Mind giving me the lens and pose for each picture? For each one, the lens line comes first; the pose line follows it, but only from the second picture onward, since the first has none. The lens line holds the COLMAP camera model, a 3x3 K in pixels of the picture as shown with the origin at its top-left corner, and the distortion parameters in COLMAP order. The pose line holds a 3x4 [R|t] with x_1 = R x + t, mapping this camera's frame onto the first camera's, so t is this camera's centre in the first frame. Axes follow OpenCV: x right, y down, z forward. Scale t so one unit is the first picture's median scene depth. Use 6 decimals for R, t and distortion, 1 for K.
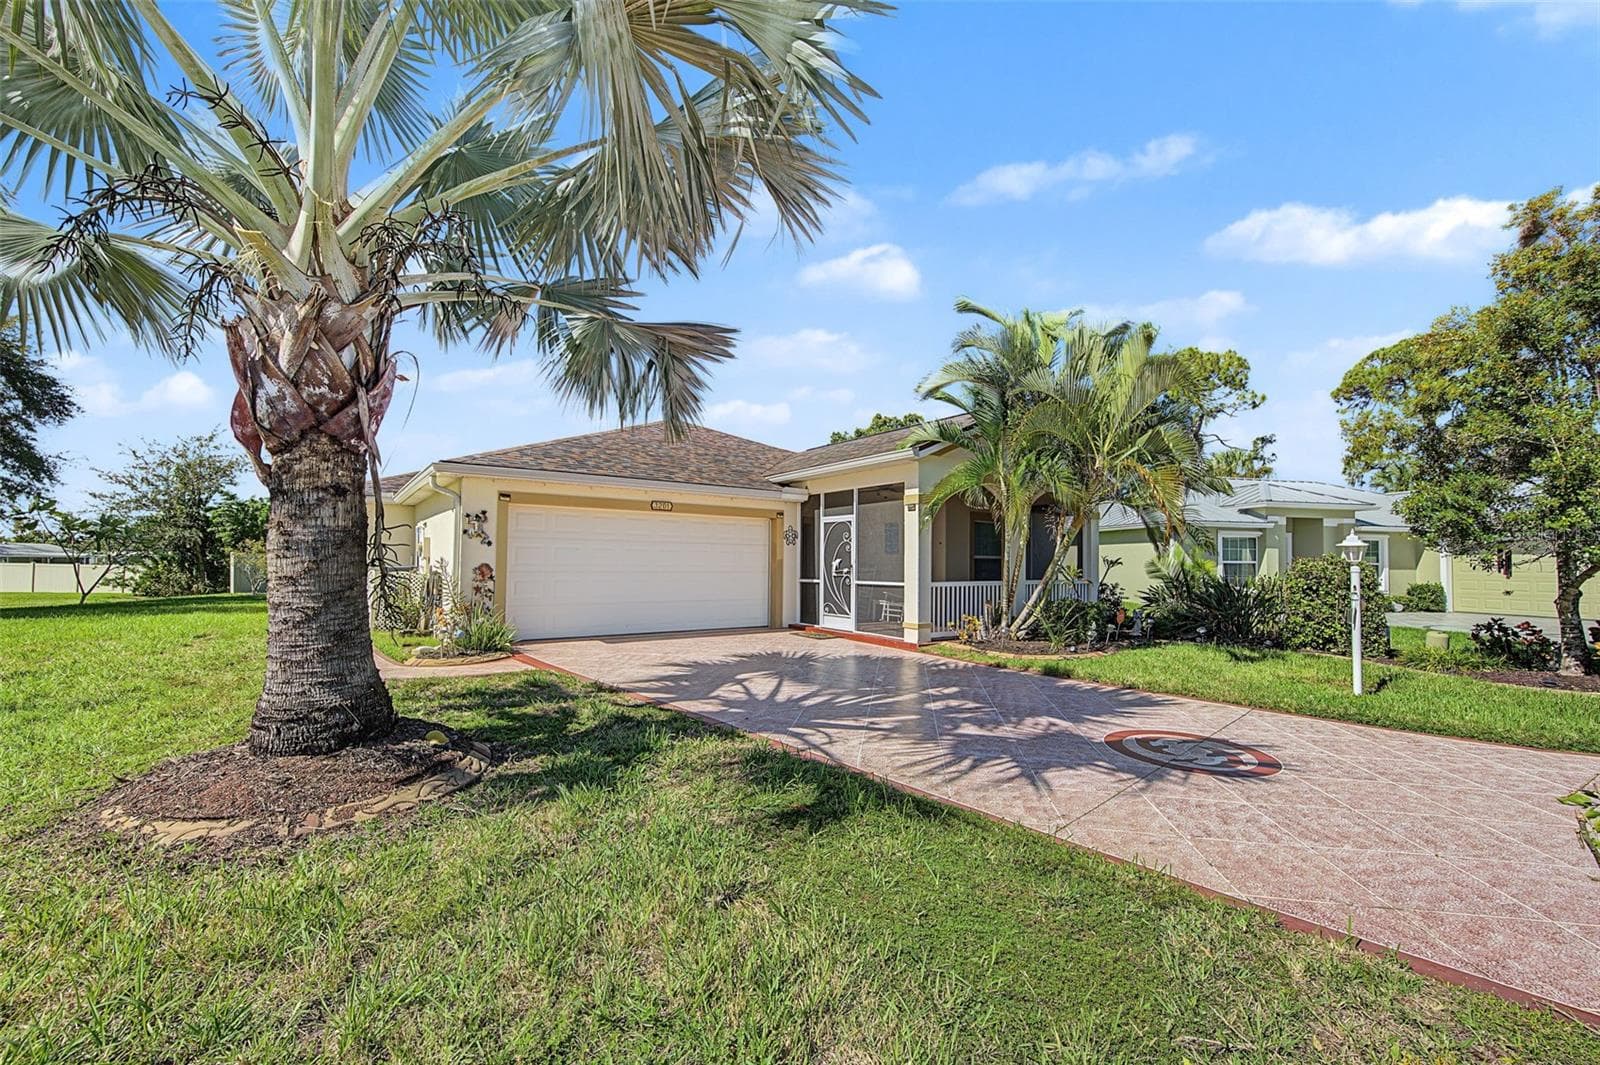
lens RADIAL K [[635.2, 0, 807.9], [0, 635.2, 535.9], [0, 0, 1]] dist [0.002277, 0.000821]
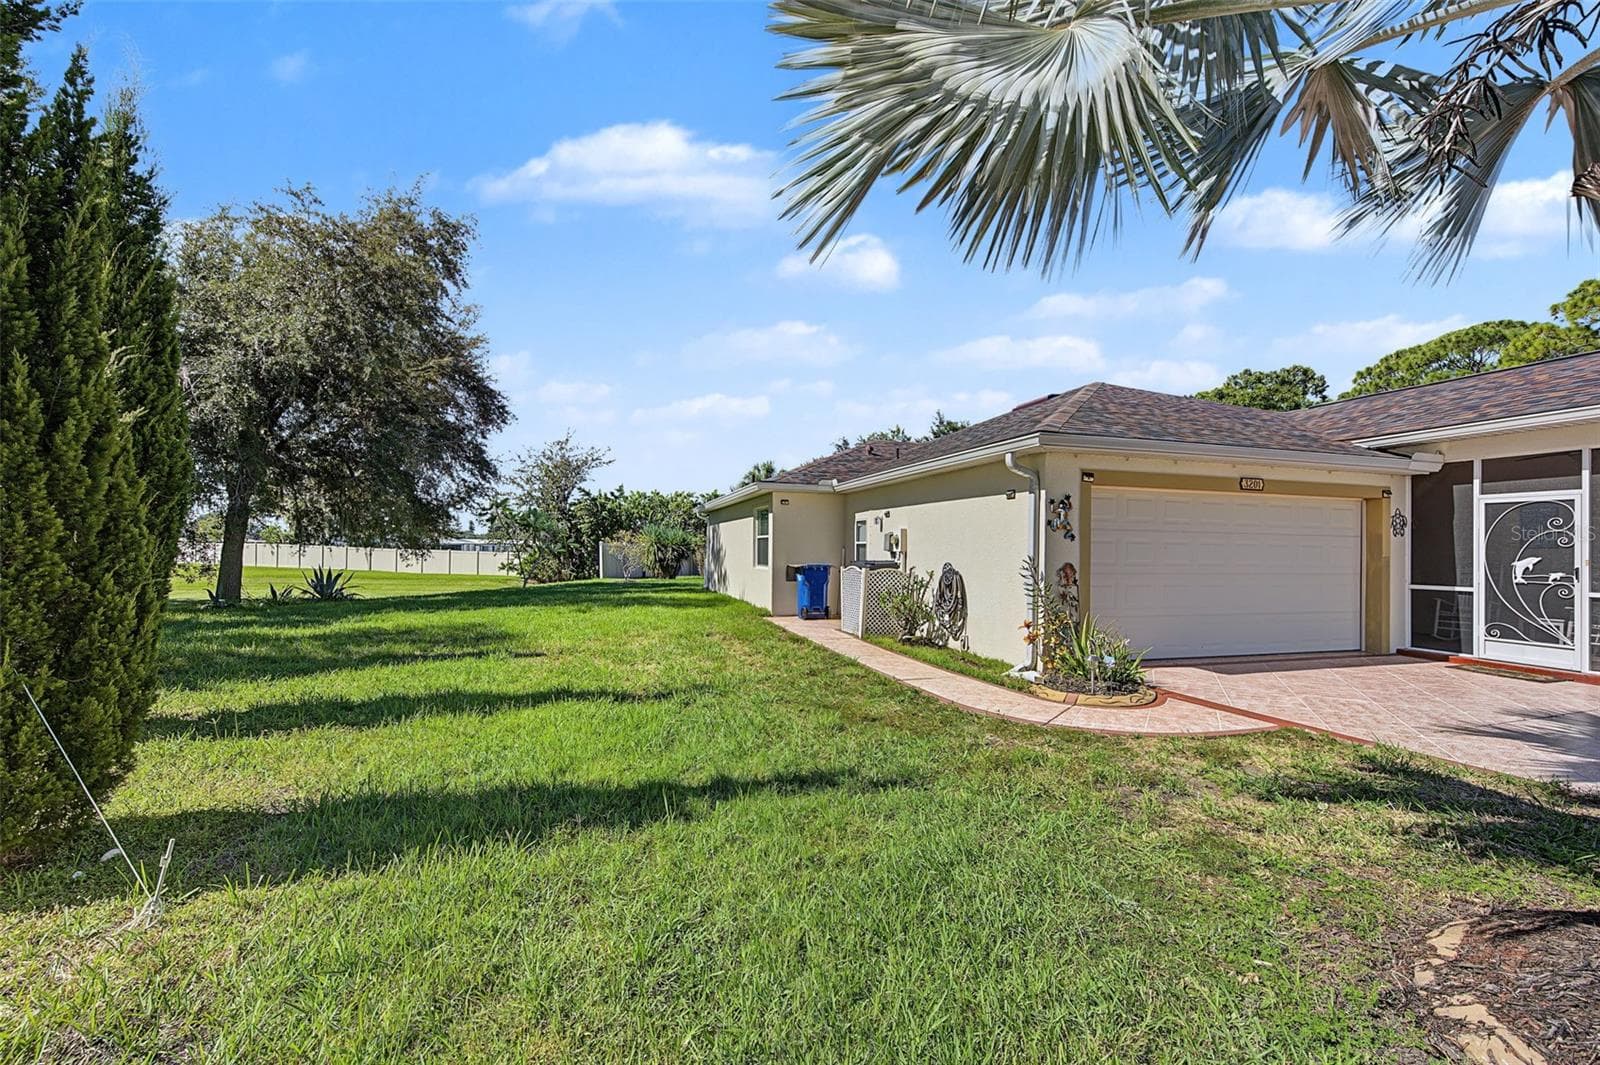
lens RADIAL K [[647.4, 0, 818.9], [0, 647.4, 544.8], [0, 0, 1]] dist [0.009120, -0.000082]
pose [[0.947435, 0.001372, -0.319944, -0.446500], [0.009505, 0.999429, 0.032433, -0.006317], [0.319806, -0.033769, 0.946881, 0.126991]]
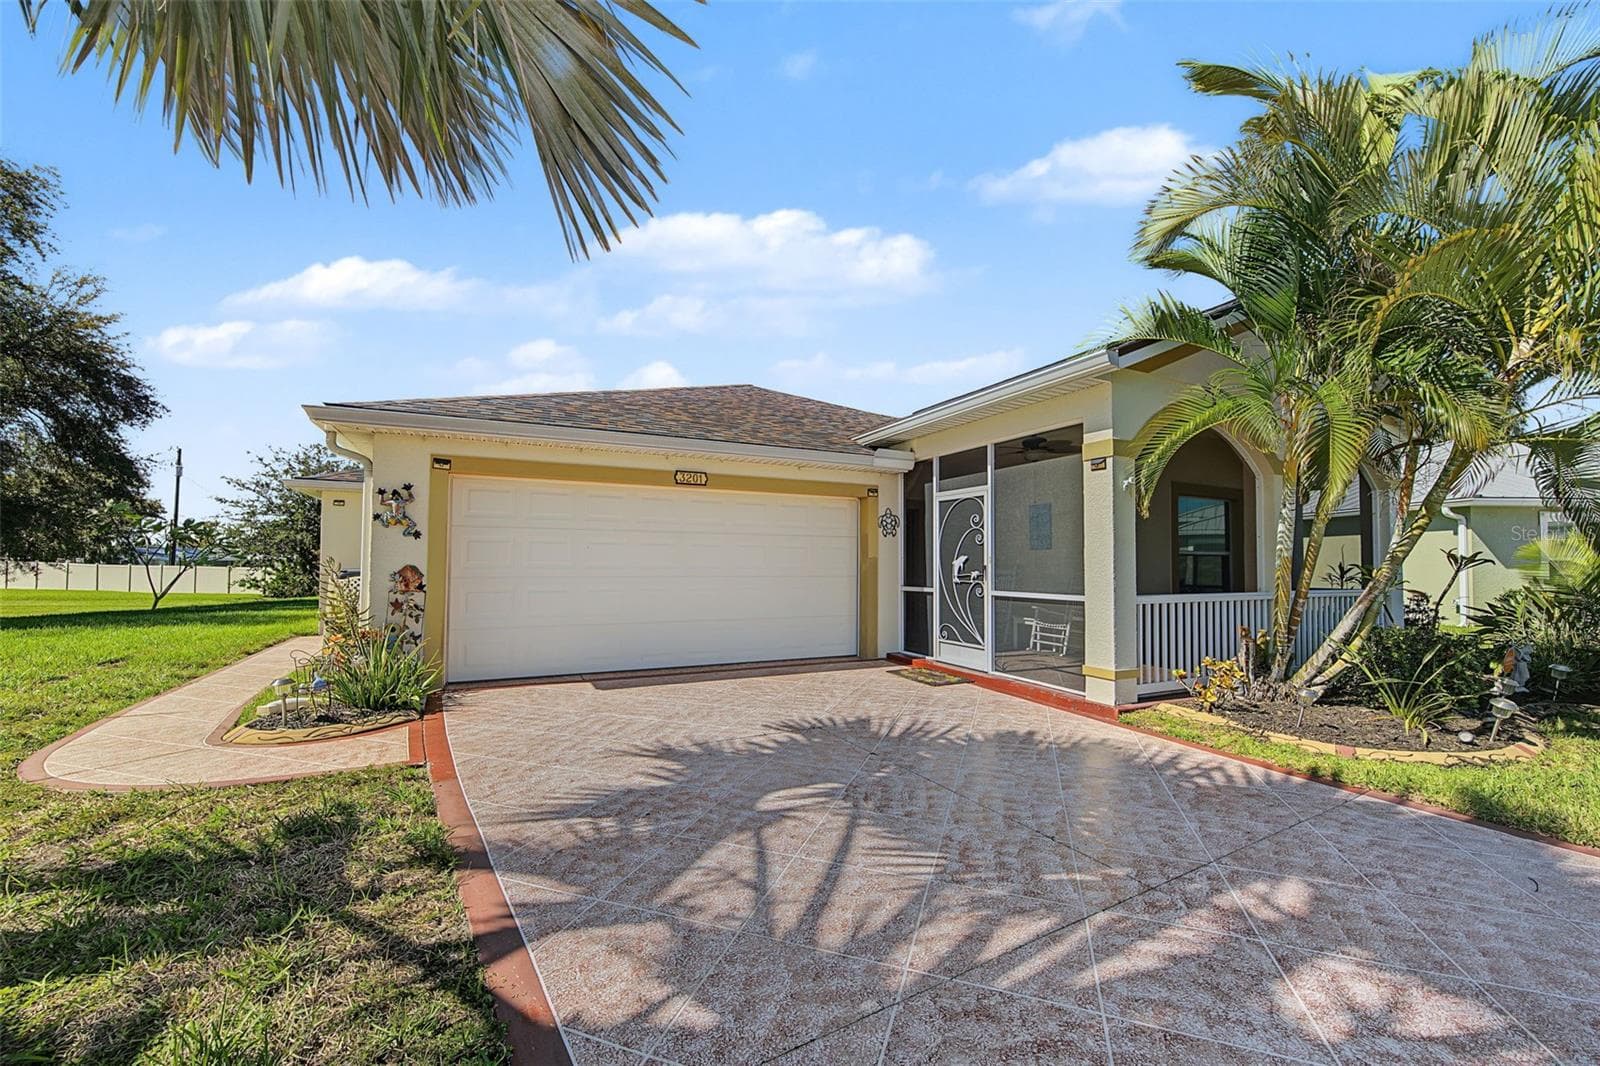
lens RADIAL K [[635.2, 0, 804.7], [0, 635.2, 541.4], [0, 0, 1]] dist [0.002277, 0.000821]
pose [[0.984833, -0.009866, -0.173226, 0.001984], [0.011288, 0.999910, 0.007228, 0.015149], [0.173139, -0.009074, 0.984856, 0.352459]]
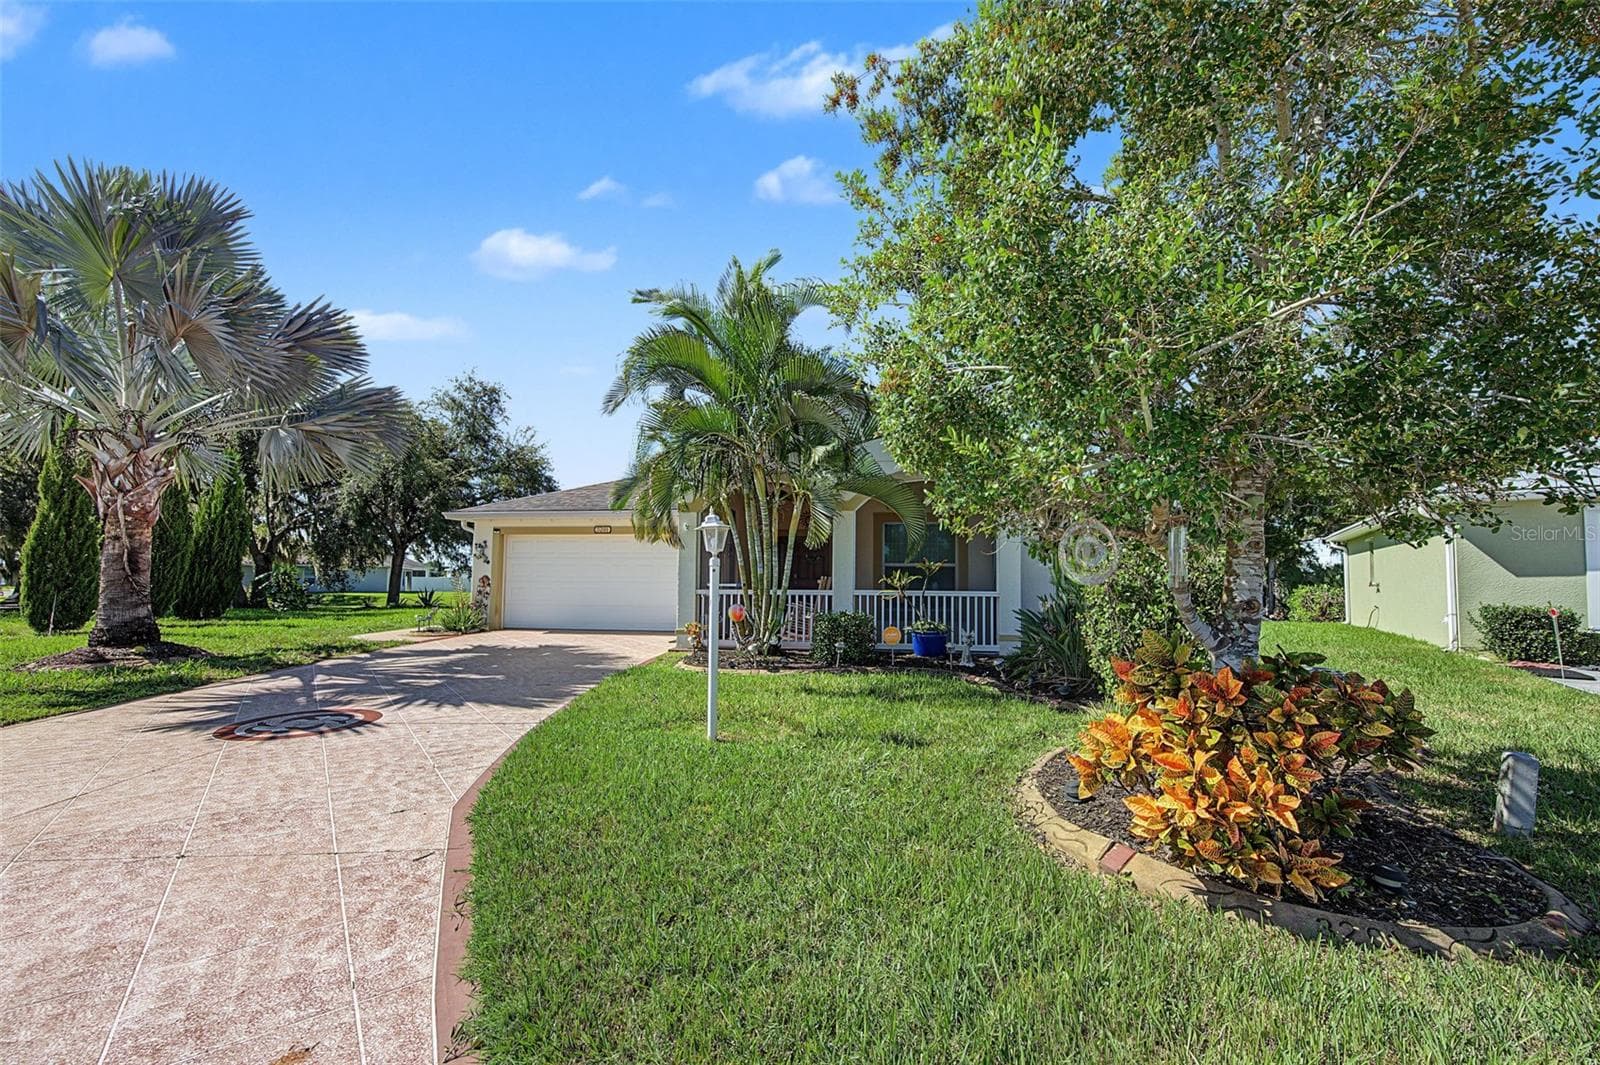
lens RADIAL K [[635.2, 0, 817.4], [0, 635.2, 540.8], [0, 0, 1]] dist [0.002277, 0.000821]
pose [[0.737060, -0.047728, -0.674140, 0.925593], [0.028804, 0.998815, -0.039222, 0.036243], [0.675214, 0.009491, 0.737561, 0.333388]]
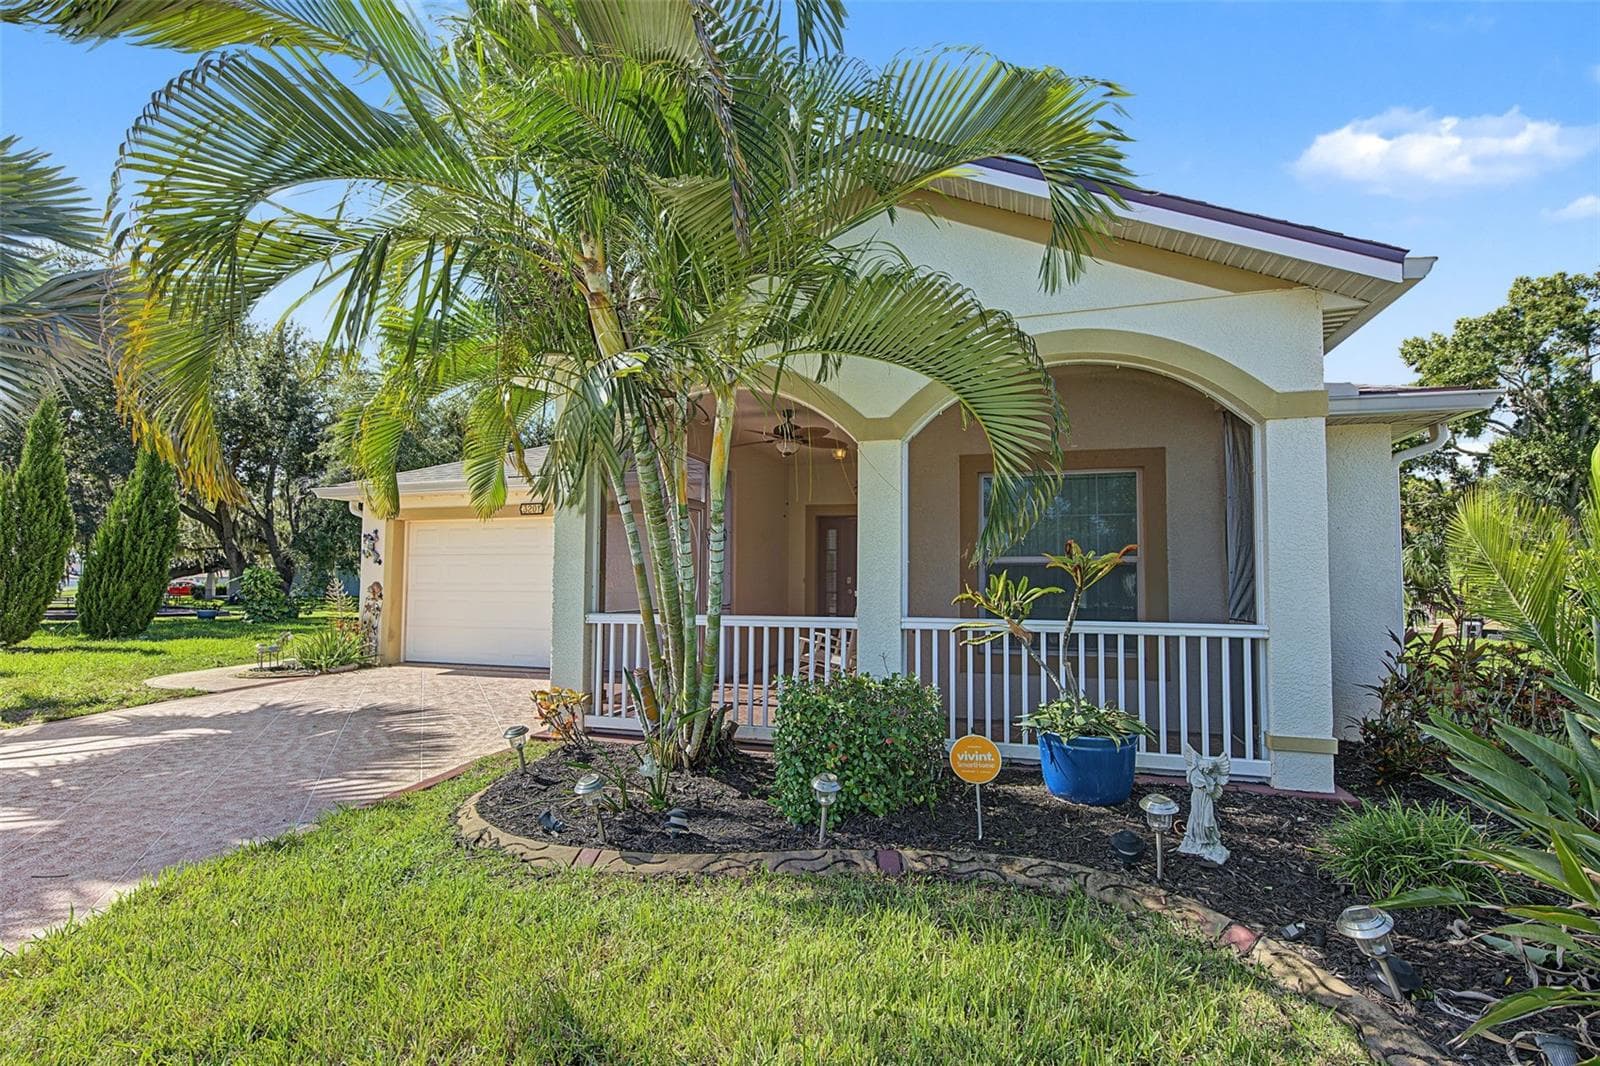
lens RADIAL K [[701.4, 0, 825.1], [0, 701.4, 544.1], [0, 0, 1]] dist [0.007452, -0.004630]
pose [[0.606039, -0.049584, -0.793888, 0.674171], [0.036704, 0.998735, -0.034359, 0.039310], [0.794587, -0.008316, 0.607093, 0.729291]]
